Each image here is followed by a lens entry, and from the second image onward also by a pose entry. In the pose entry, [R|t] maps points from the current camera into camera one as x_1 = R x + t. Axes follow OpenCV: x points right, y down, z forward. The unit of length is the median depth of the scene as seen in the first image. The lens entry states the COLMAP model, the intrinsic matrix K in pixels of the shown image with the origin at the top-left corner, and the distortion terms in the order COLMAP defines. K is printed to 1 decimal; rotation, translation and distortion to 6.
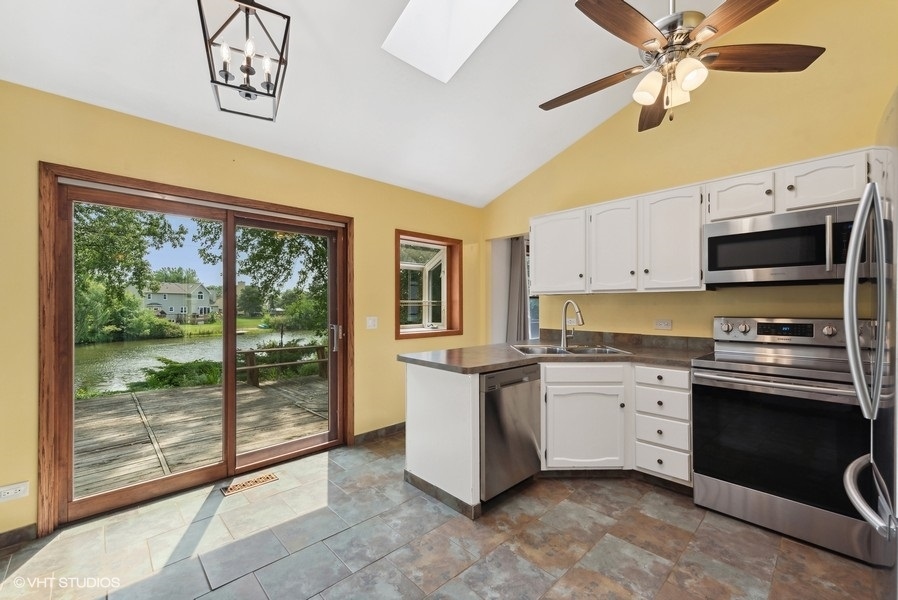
lens RADIAL K [[372.3, 0, 449.0], [0, 372.3, 300.0], [0, 0, 1]] dist [0.001521, 0.000106]
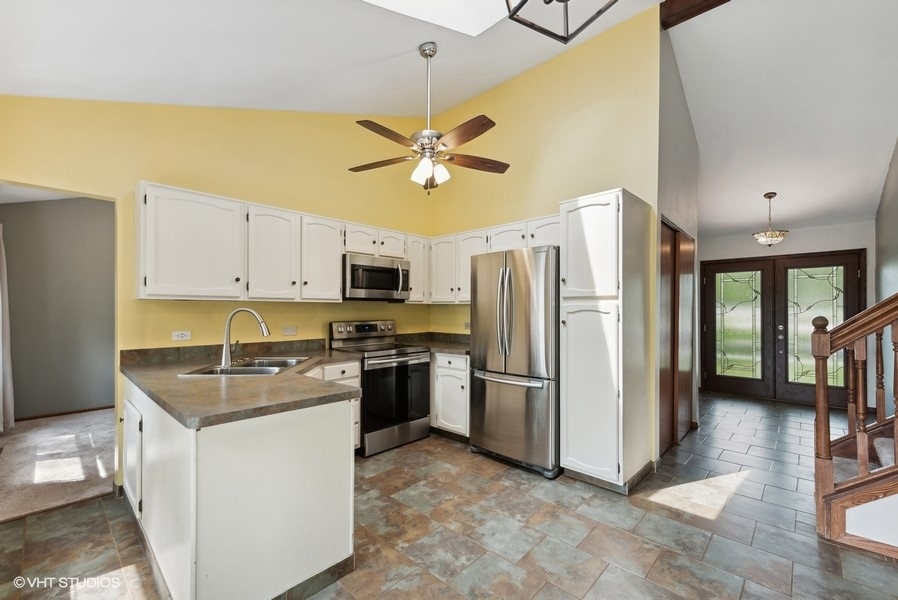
lens RADIAL K [[361.9, 0, 452.5], [0, 361.9, 307.9], [0, 0, 1]] dist [-0.000339, -0.000032]
pose [[-0.060081, 0.013250, 0.998106, -0.781064], [-0.007254, 0.999880, -0.013711, 0.011851], [-0.998167, -0.008064, -0.059978, 0.845909]]
